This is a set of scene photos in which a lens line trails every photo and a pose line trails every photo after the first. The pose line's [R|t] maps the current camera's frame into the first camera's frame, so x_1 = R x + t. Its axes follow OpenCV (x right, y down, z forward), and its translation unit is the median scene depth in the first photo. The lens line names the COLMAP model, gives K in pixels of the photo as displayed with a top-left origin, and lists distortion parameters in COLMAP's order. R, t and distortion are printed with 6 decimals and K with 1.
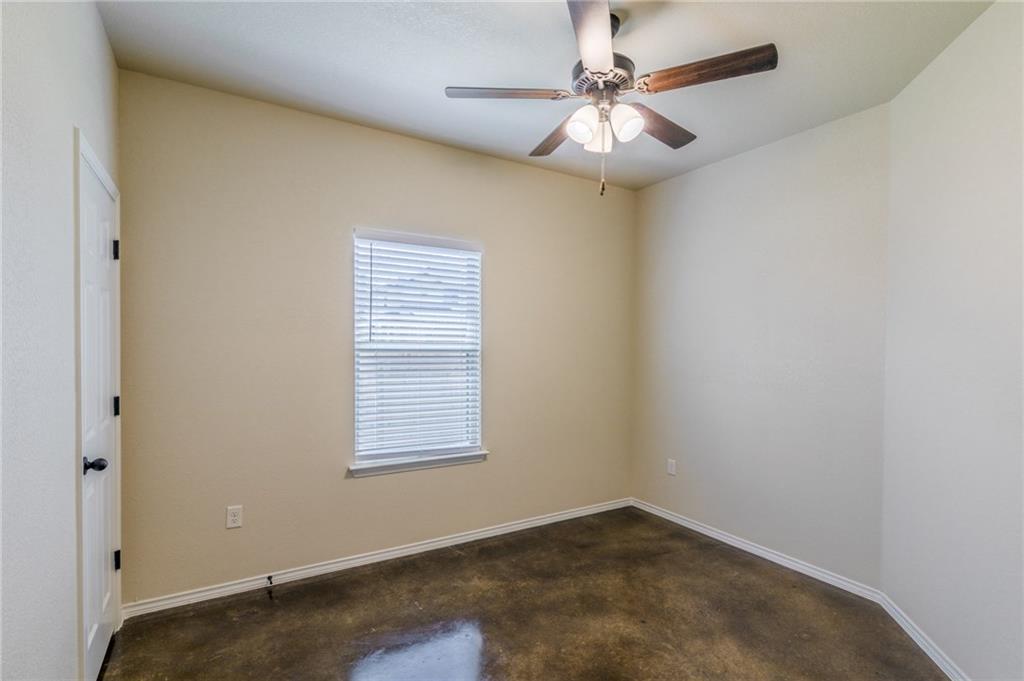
lens RADIAL K [[497.4, 0, 516.8], [0, 497.4, 344.1], [0, 0, 1]] dist [-0.000557, 0.000209]
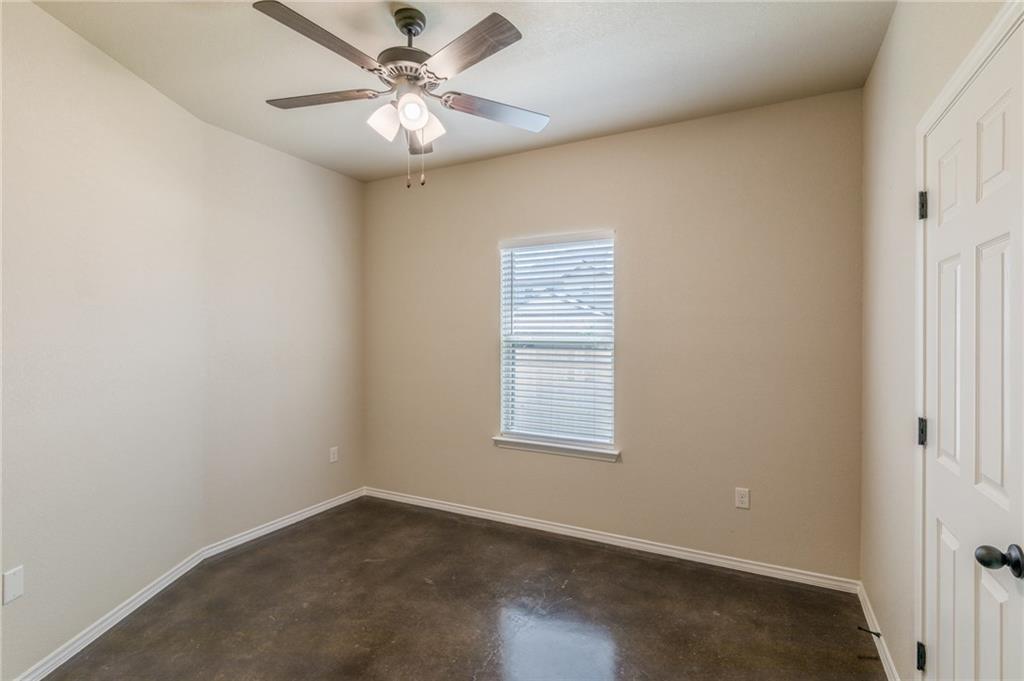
lens RADIAL K [[482.2, 0, 519.0], [0, 482.2, 332.2], [0, 0, 1]] dist [-0.000720, 0.000010]
pose [[0.525577, -0.008232, -0.850706, 0.664124], [-0.000870, 0.999947, -0.010214, 0.002623], [0.850746, 0.006108, 0.525542, 0.406256]]
